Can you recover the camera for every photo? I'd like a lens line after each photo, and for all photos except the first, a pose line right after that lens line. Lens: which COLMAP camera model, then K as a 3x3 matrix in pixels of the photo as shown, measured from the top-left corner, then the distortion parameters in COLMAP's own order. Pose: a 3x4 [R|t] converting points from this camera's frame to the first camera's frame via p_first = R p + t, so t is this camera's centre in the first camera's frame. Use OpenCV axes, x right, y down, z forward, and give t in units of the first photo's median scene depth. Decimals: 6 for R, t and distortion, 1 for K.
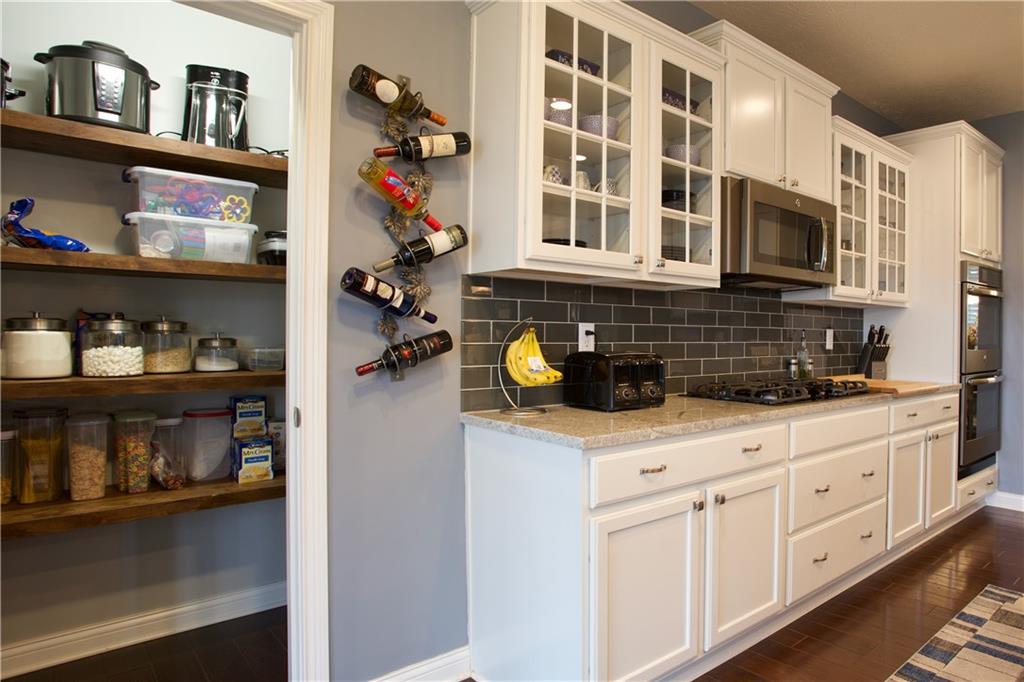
lens RADIAL K [[618.2, 0, 512.0], [0, 618.2, 341.0], [0, 0, 1]] dist [-0.139262, 0.030129]
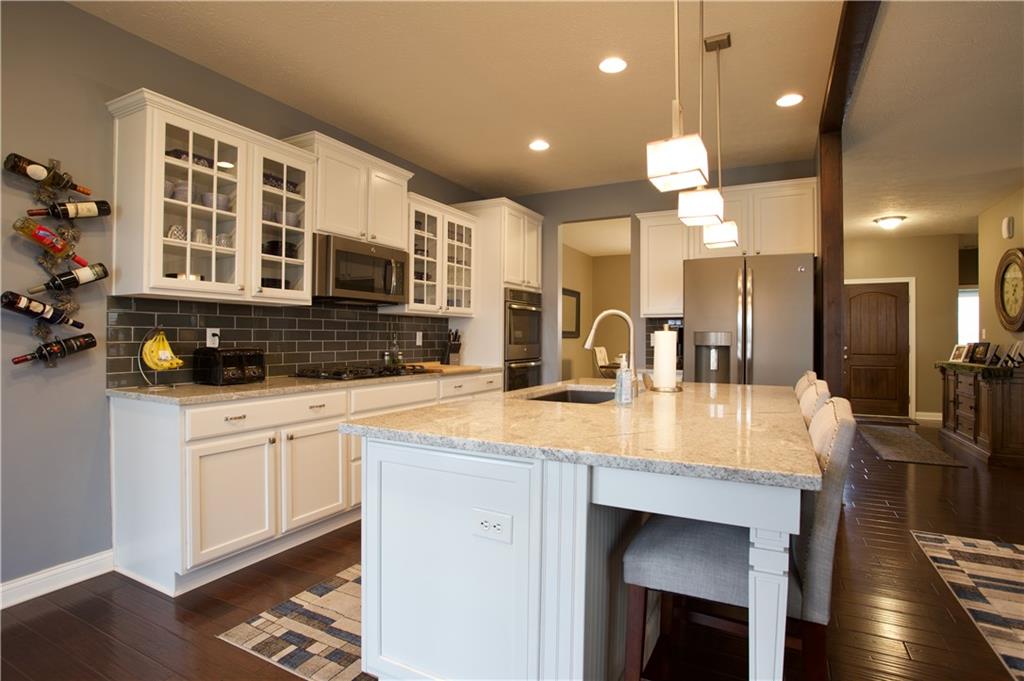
lens RADIAL K [[545.7, 0, 512.0], [0, 545.7, 340.5], [0, 0, 1]] dist [-0.107460, 0.045455]
pose [[0.899804, -0.004750, 0.436269, 0.240125], [0.005173, 0.999987, 0.000220, 0.004507], [-0.436264, 0.002059, 0.899816, -0.525788]]
